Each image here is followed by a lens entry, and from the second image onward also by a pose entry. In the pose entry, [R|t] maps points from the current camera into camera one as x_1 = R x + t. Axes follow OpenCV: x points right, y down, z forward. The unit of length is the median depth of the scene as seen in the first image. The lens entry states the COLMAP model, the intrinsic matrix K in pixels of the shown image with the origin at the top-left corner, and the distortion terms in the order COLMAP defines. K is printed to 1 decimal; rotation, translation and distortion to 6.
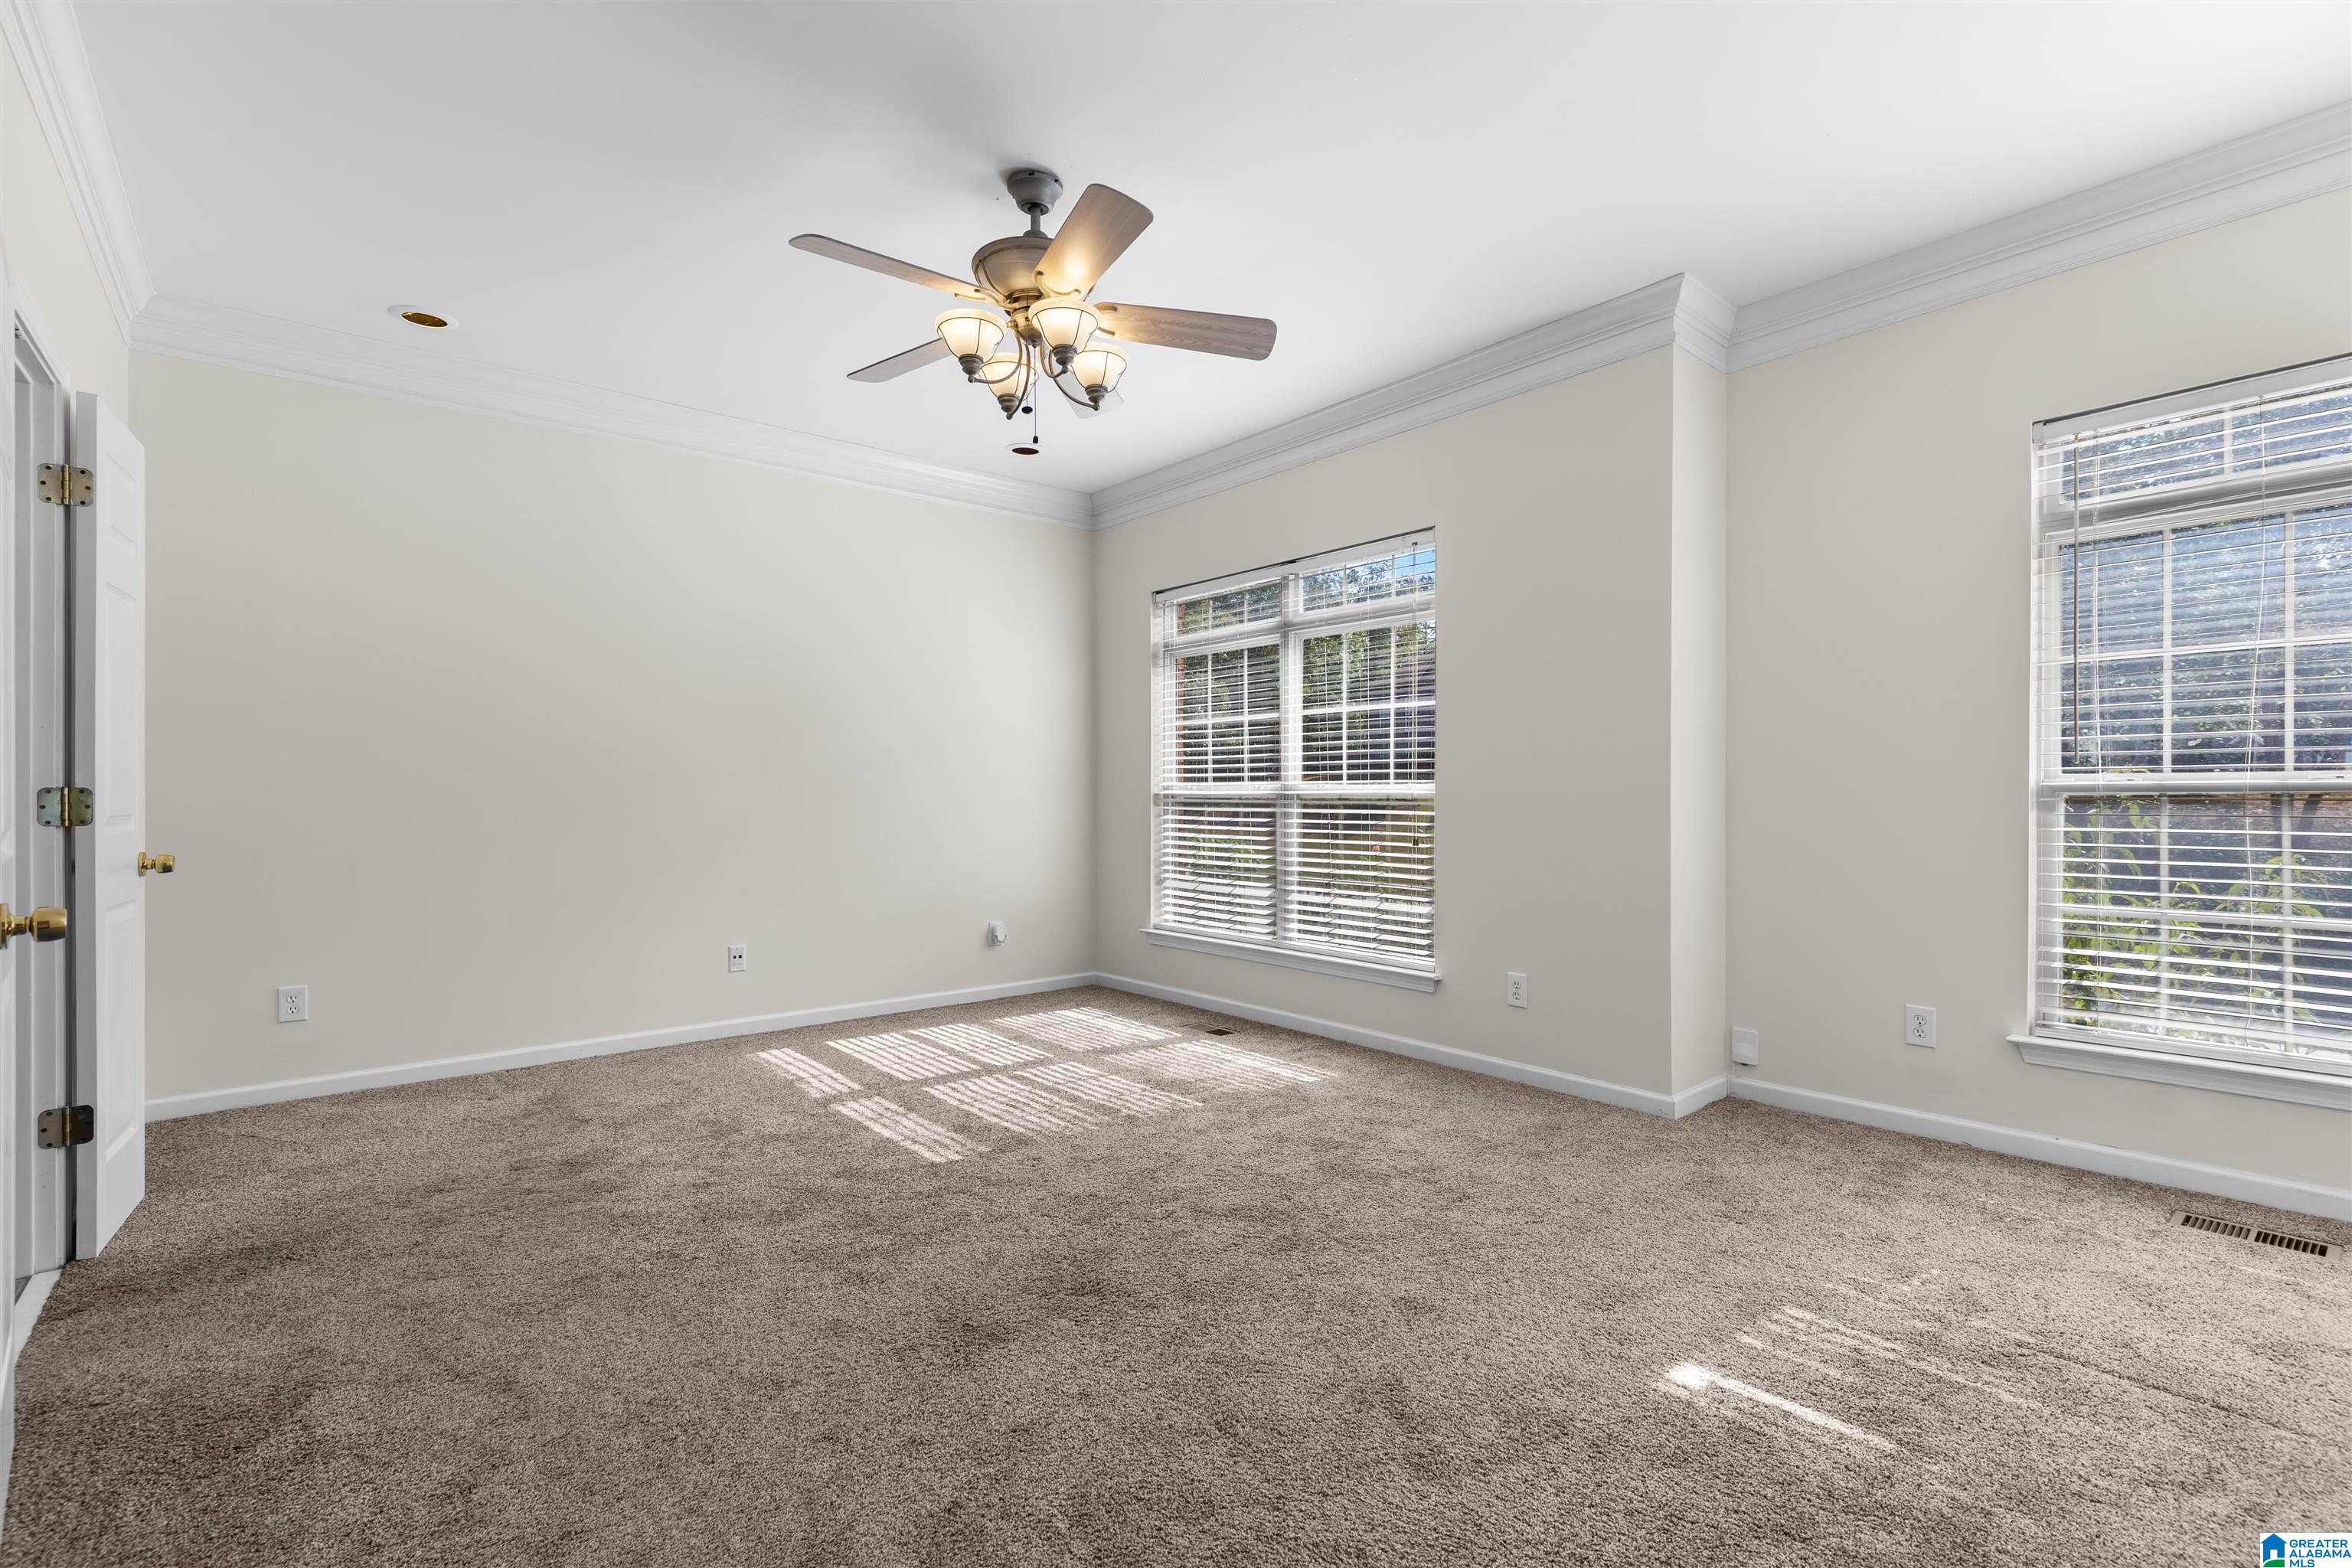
lens RADIAL K [[1054.0, 0, 1176.0], [0, 1054.0, 784.0], [0, 0, 1]] dist [-0.000049, -0.000017]
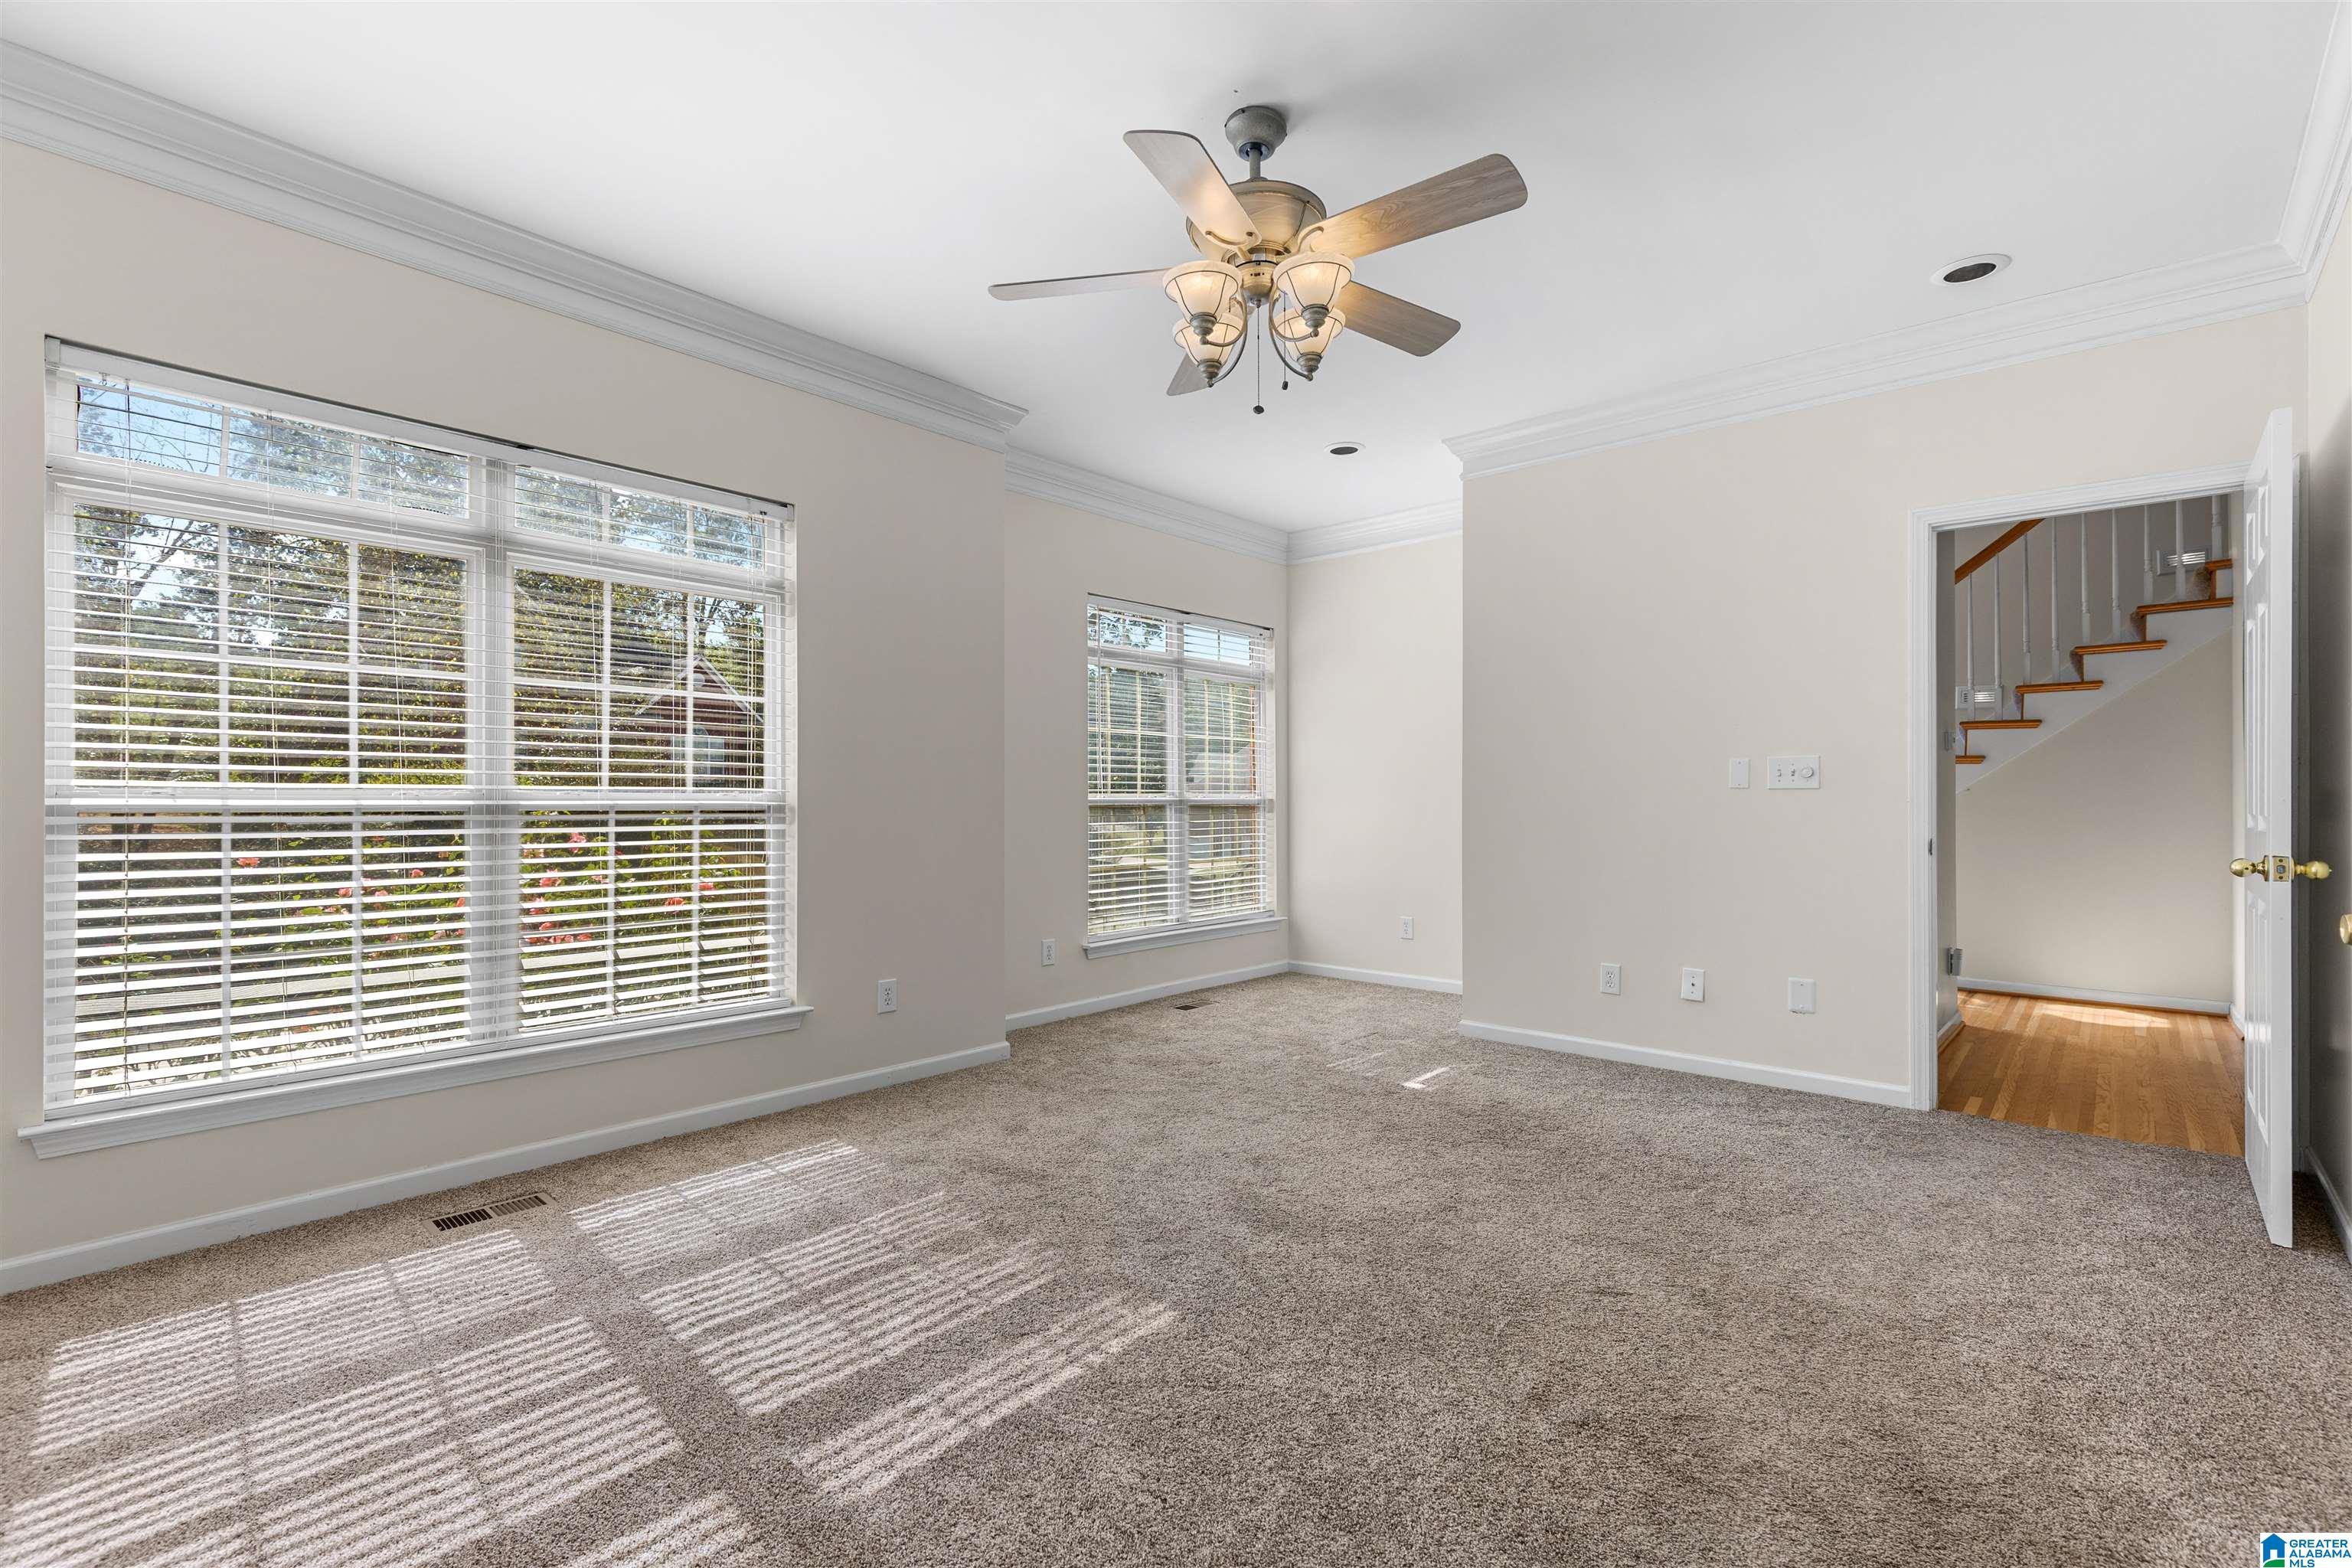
lens RADIAL K [[1079.1, 0, 1190.0], [0, 1079.1, 797.7], [0, 0, 1]] dist [-0.001252, -0.000180]
pose [[-0.162306, 0.003873, 0.986733, -0.766381], [-0.008975, 0.999945, -0.005401, 0.005820], [-0.986700, -0.009732, -0.162262, 0.890900]]
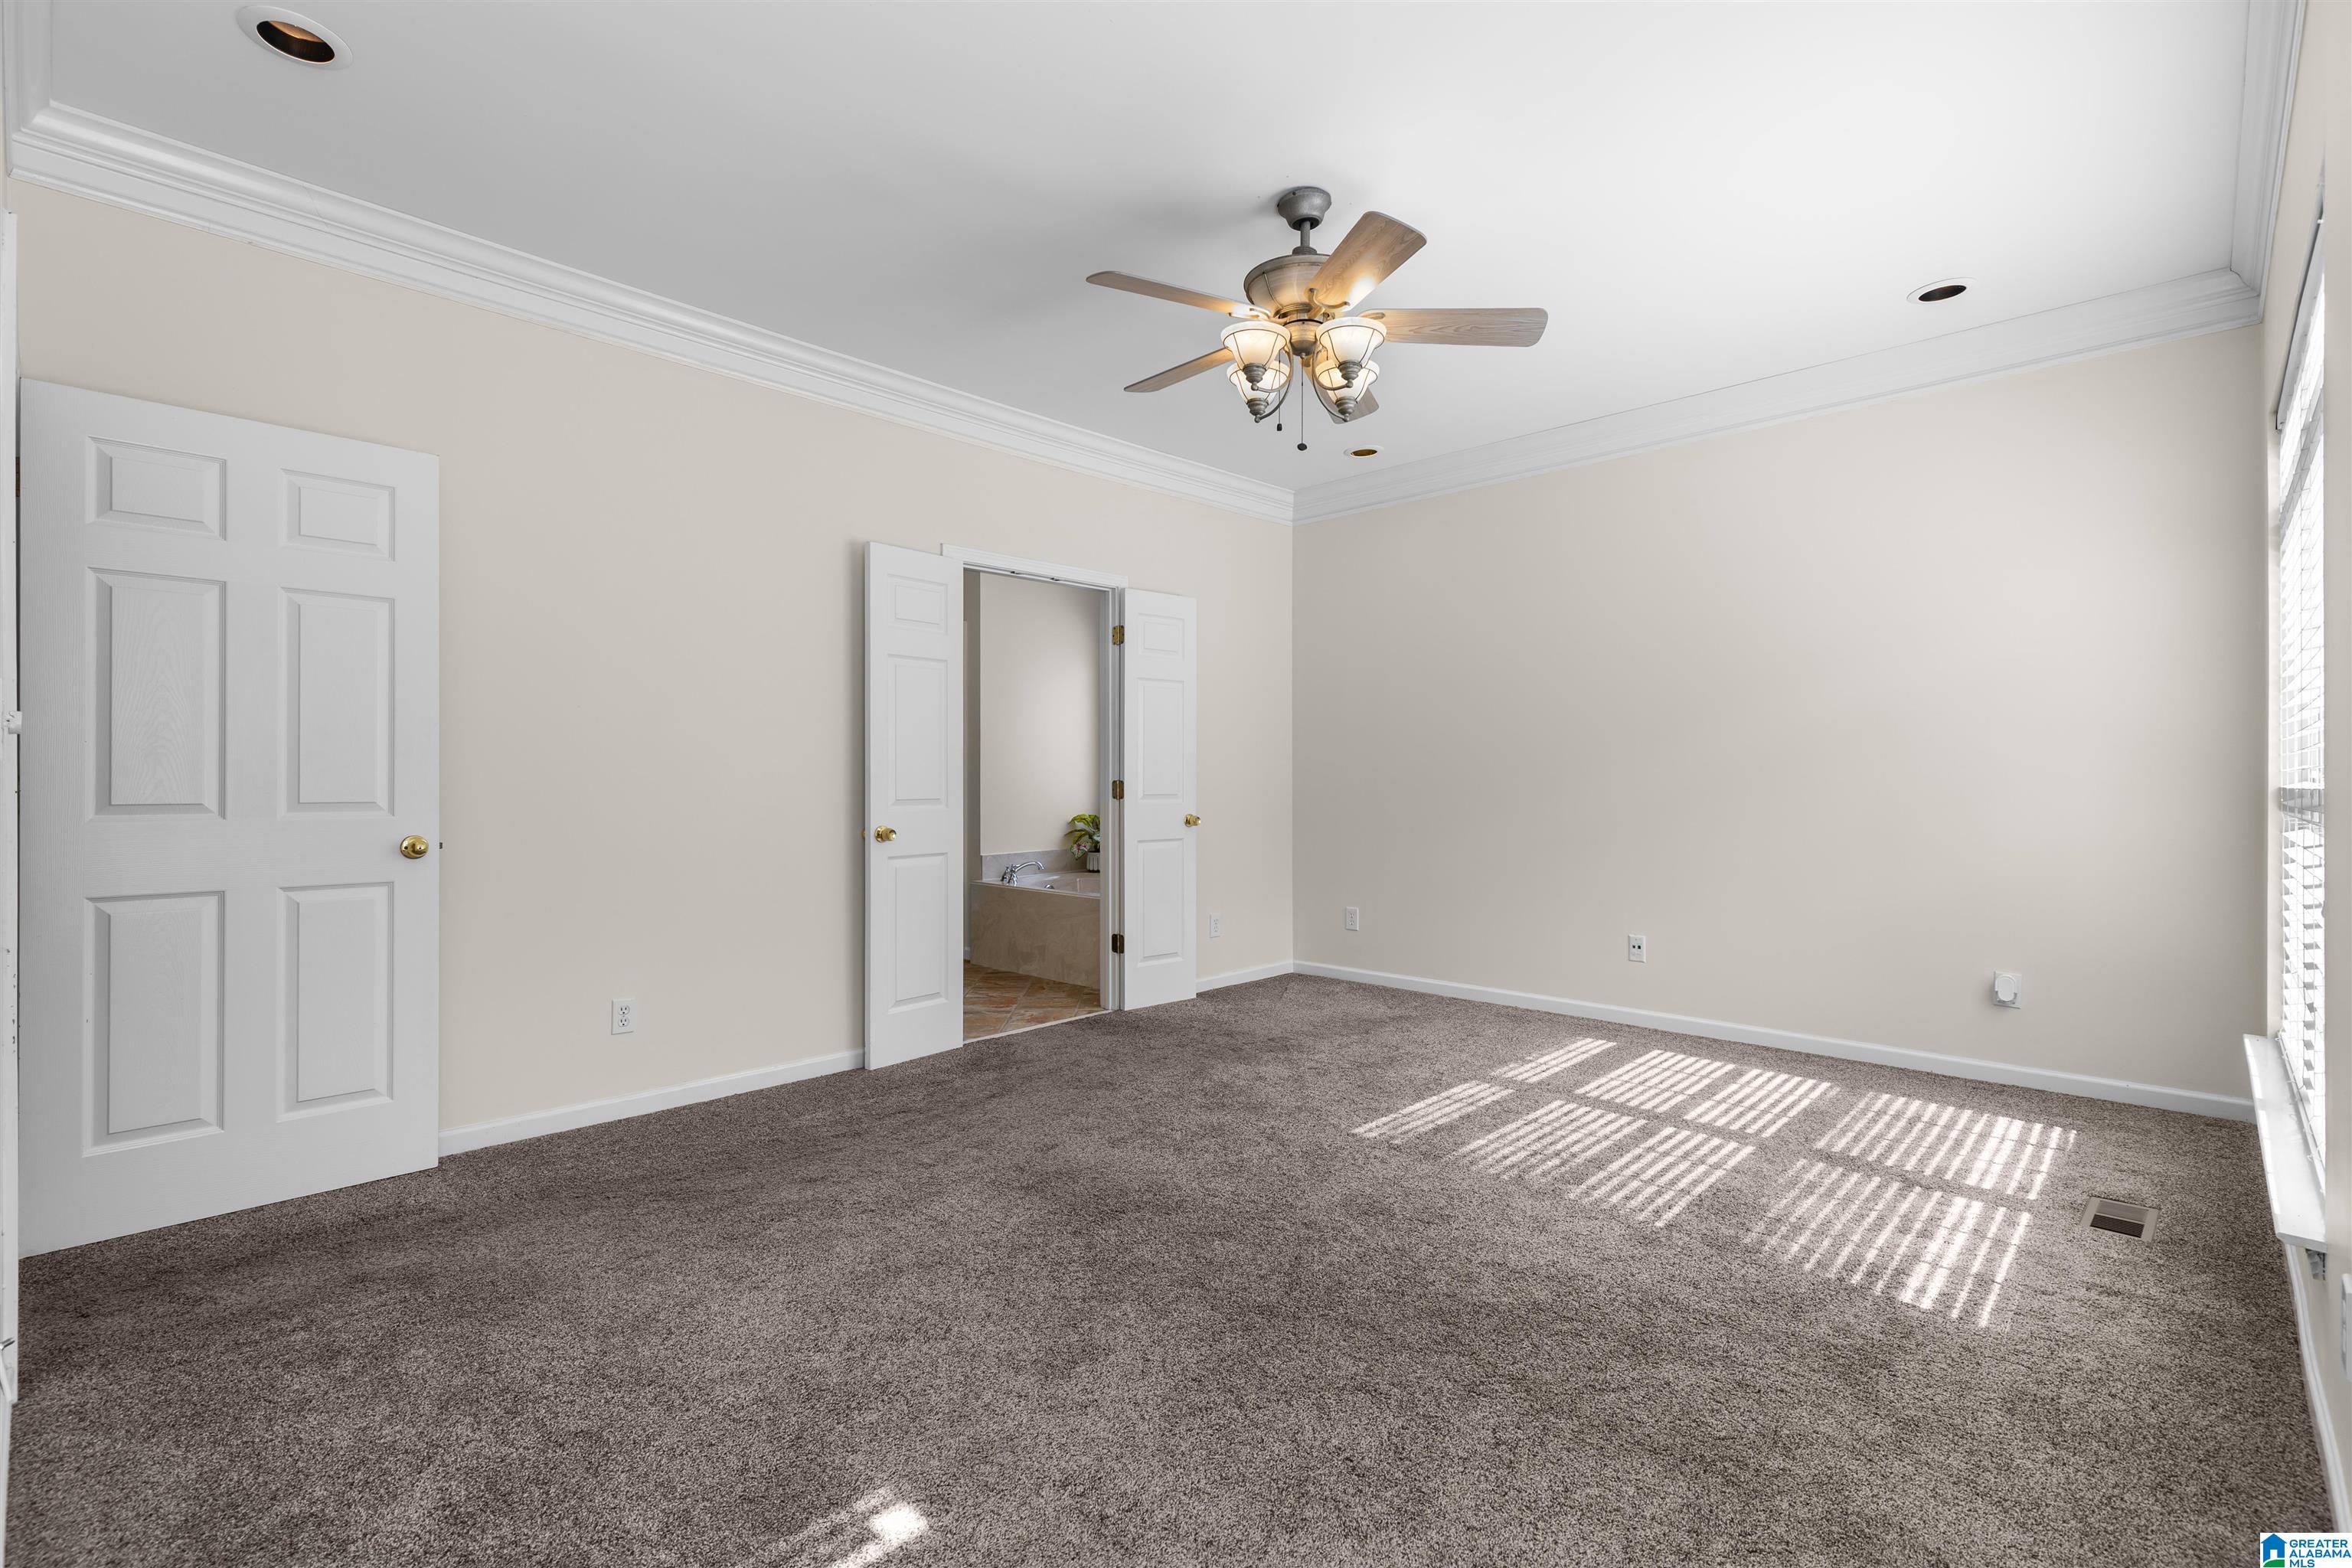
lens RADIAL K [[1054.0, 0, 1163.2], [0, 1054.0, 774.0], [0, 0, 1]] dist [0.001800, 0.000197]
pose [[0.103511, -0.002783, -0.994624, 0.654261], [0.013578, 0.999907, -0.001385, -0.004200], [0.994536, -0.013362, 0.103539, 0.560595]]
